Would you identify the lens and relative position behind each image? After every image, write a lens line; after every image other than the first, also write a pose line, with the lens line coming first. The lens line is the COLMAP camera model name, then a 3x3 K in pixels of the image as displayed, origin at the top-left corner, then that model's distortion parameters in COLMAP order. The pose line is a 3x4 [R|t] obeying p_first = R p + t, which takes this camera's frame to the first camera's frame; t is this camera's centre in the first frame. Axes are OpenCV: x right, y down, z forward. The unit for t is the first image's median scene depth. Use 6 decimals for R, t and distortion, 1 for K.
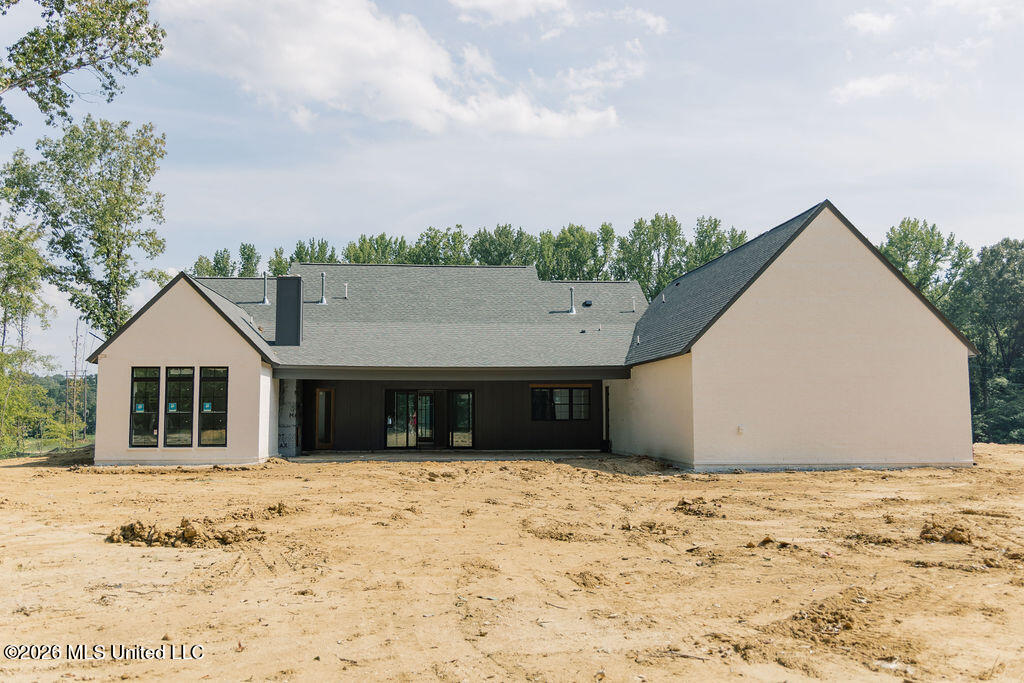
lens RADIAL K [[884.0, 0, 512.1], [0, 884.0, 336.9], [0, 0, 1]] dist [0.003854, 0.000242]
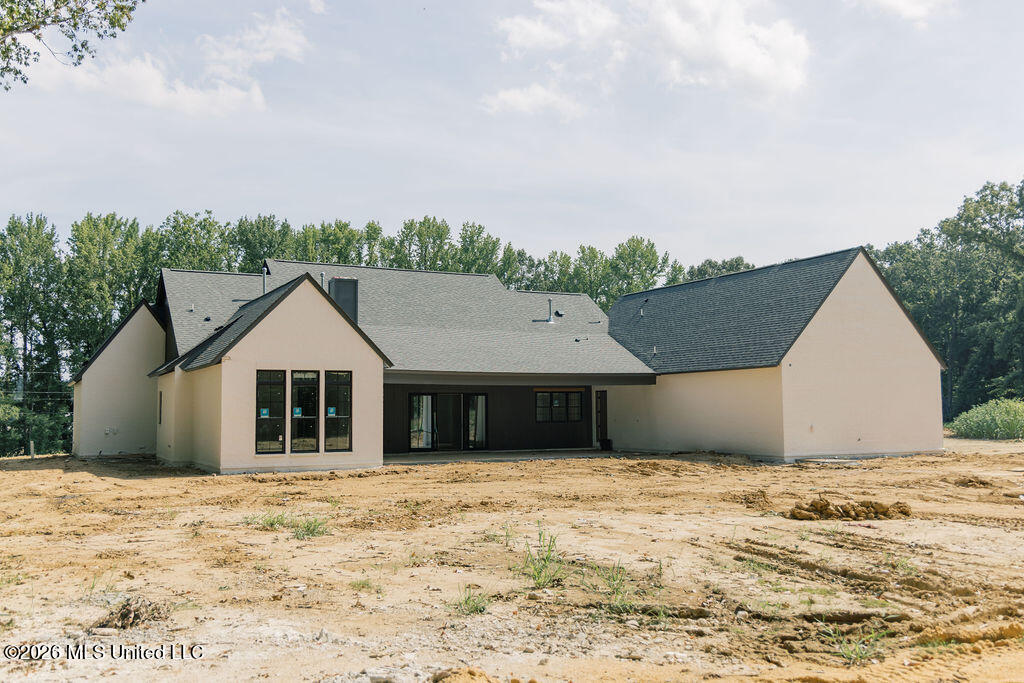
lens RADIAL K [[918.6, 0, 511.5], [0, 918.6, 346.0], [0, 0, 1]] dist [0.012757, -0.006722]
pose [[0.924412, 0.021465, 0.380792, -0.437645], [-0.026236, 0.999629, 0.007341, -0.005272], [-0.380493, -0.016777, 0.924632, -0.017910]]
